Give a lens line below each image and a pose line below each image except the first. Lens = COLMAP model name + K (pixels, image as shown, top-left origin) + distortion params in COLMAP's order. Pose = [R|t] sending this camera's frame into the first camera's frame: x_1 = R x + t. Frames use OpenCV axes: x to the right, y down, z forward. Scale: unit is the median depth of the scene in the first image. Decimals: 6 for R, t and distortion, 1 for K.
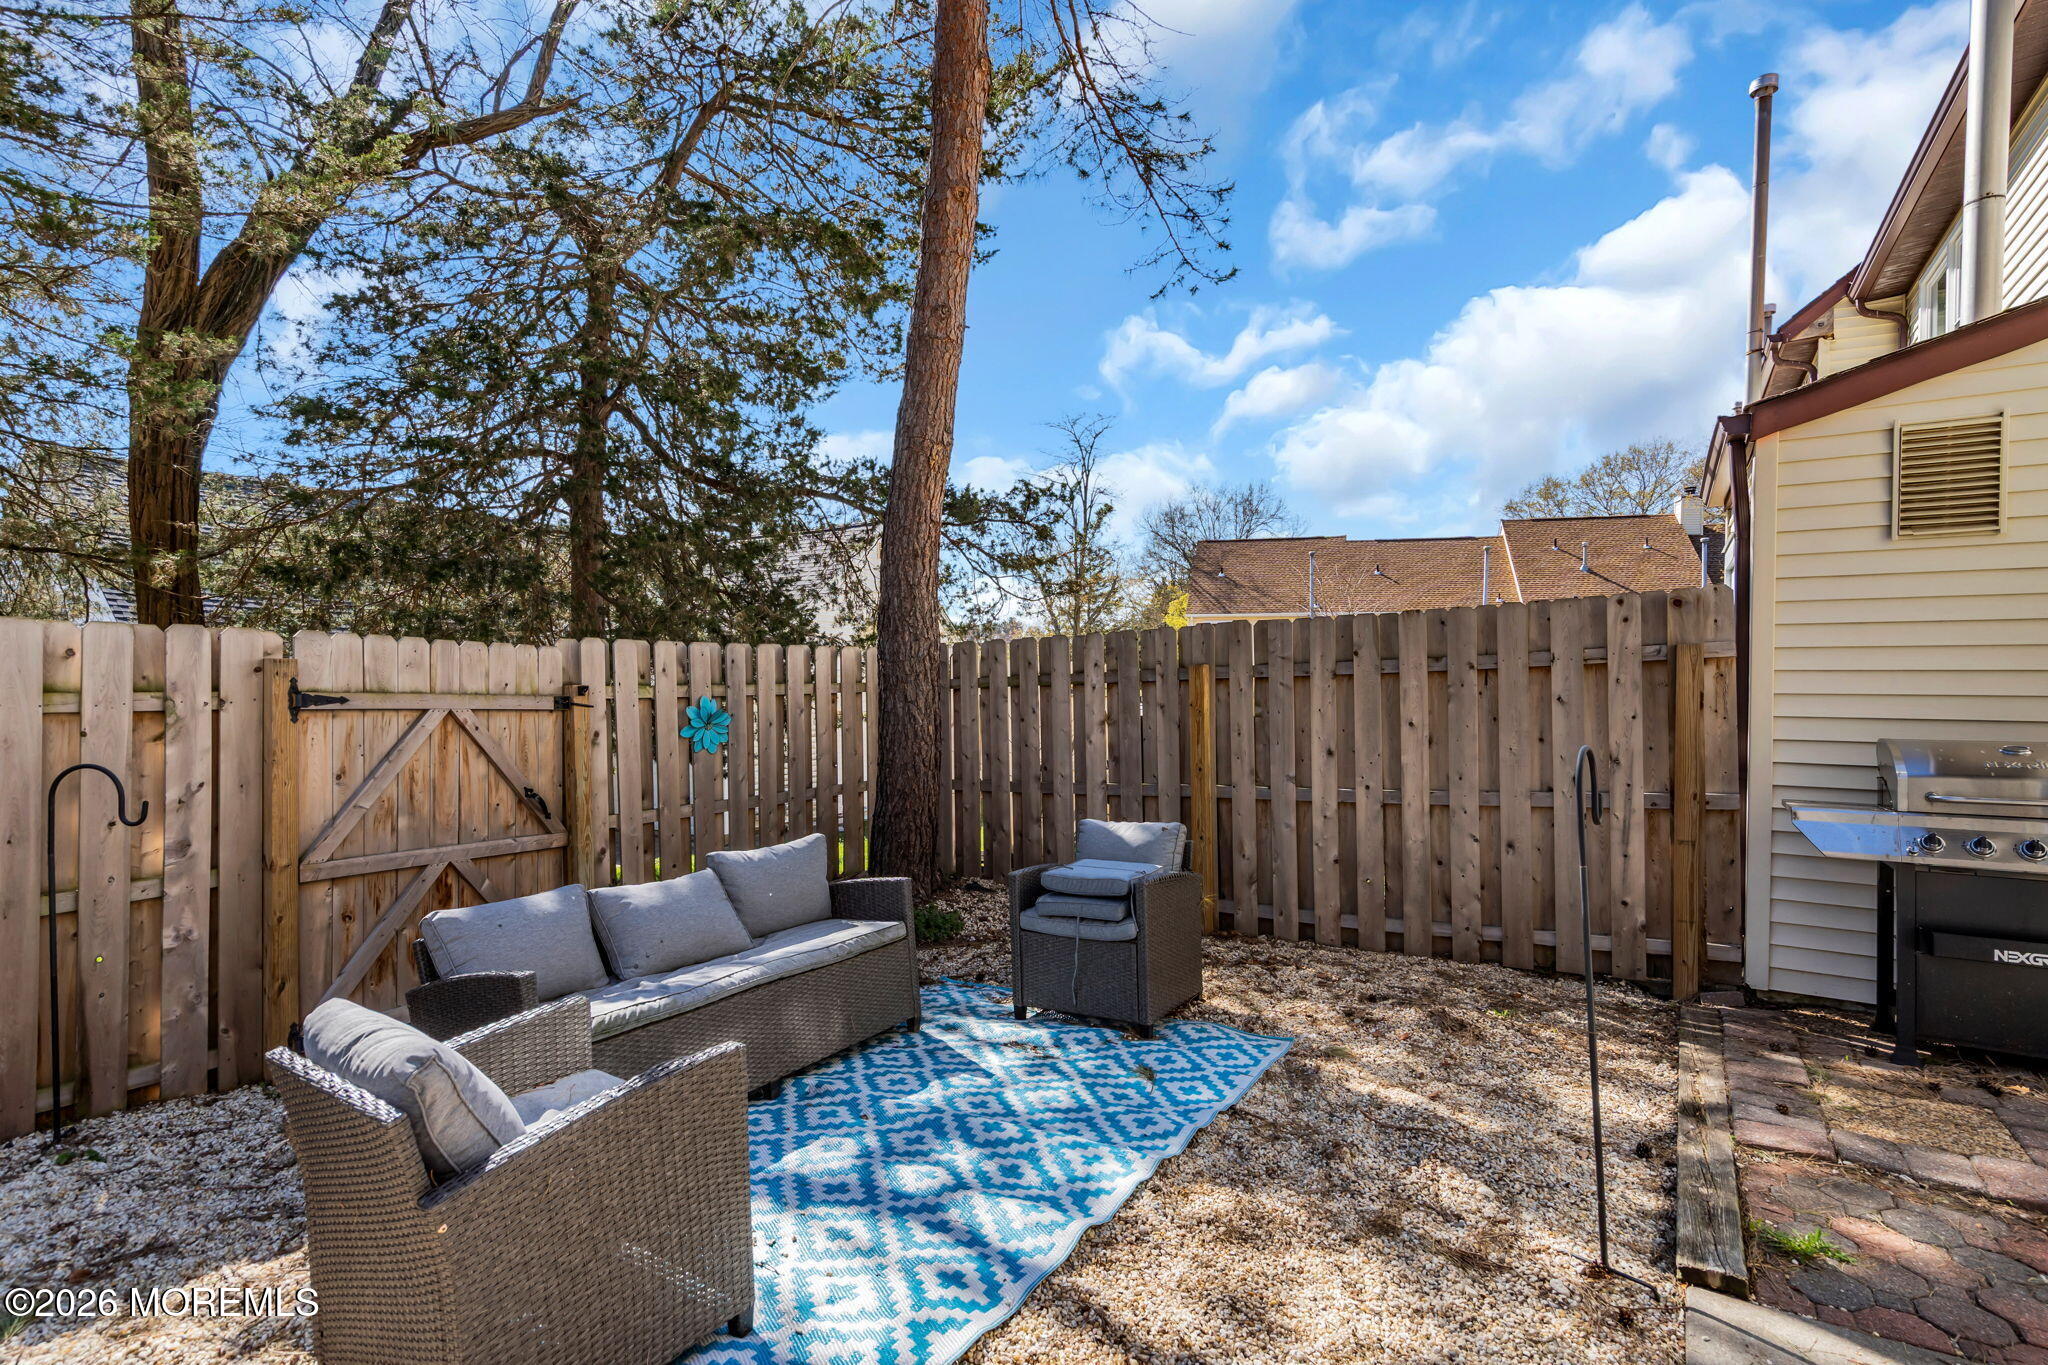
lens RADIAL K [[985.4, 0, 1024.0], [0, 985.4, 682.5], [0, 0, 1]] dist [-0.000113, 0.000117]
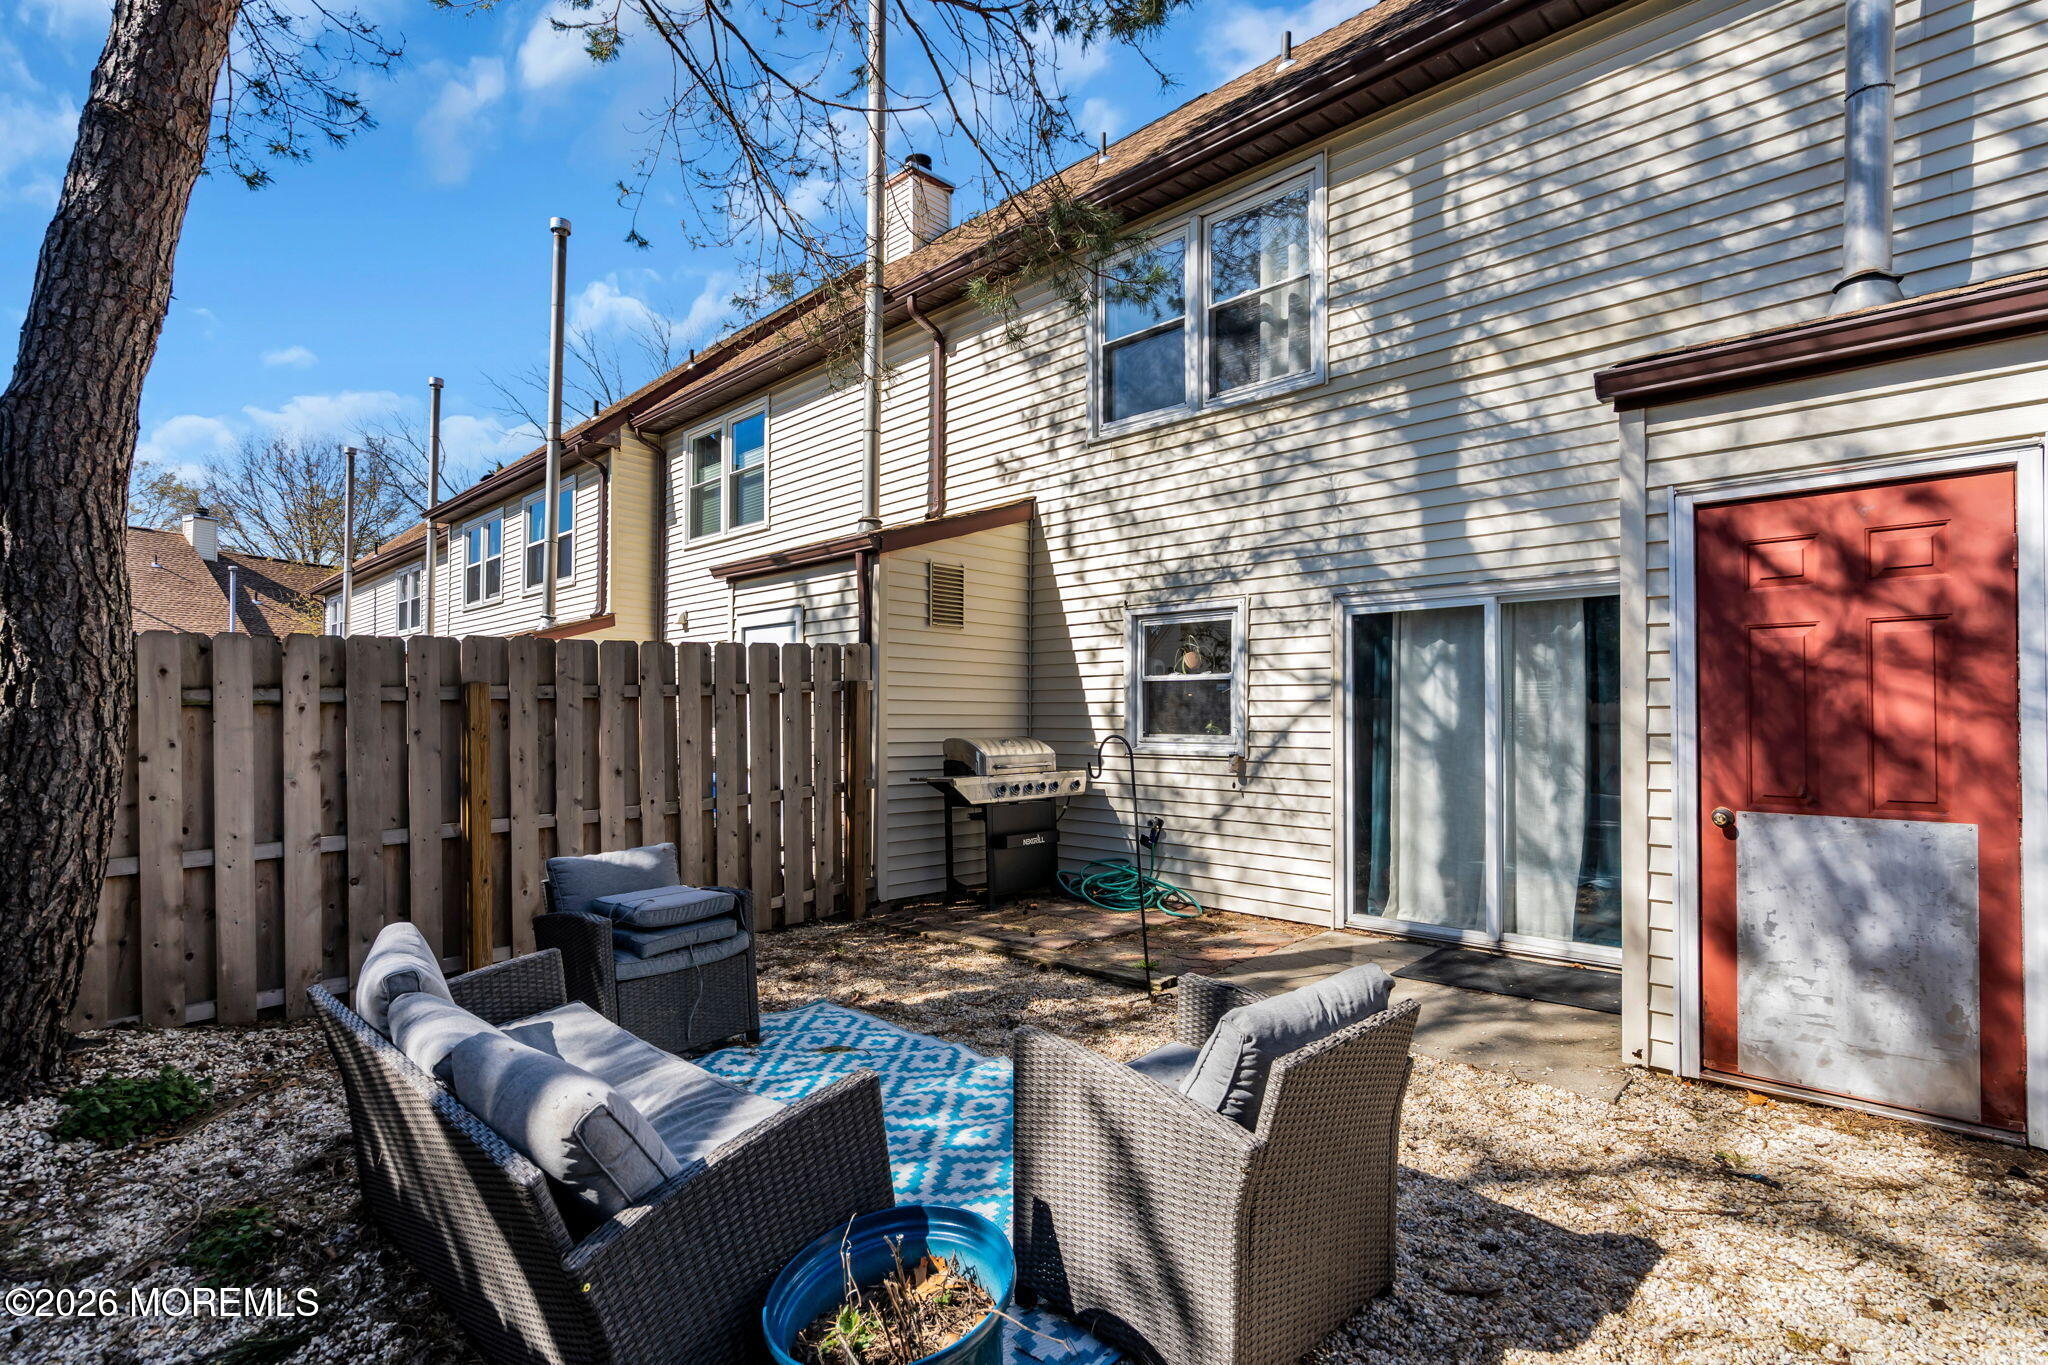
lens RADIAL K [[975.8, 0, 1023.0], [0, 975.8, 708.4], [0, 0, 1]] dist [-0.001359, -0.000036]
pose [[0.207327, 0.003304, 0.978266, -0.566479], [0.006748, 0.999966, -0.004808, 0.007896], [-0.978248, 0.007598, 0.207298, 0.340125]]
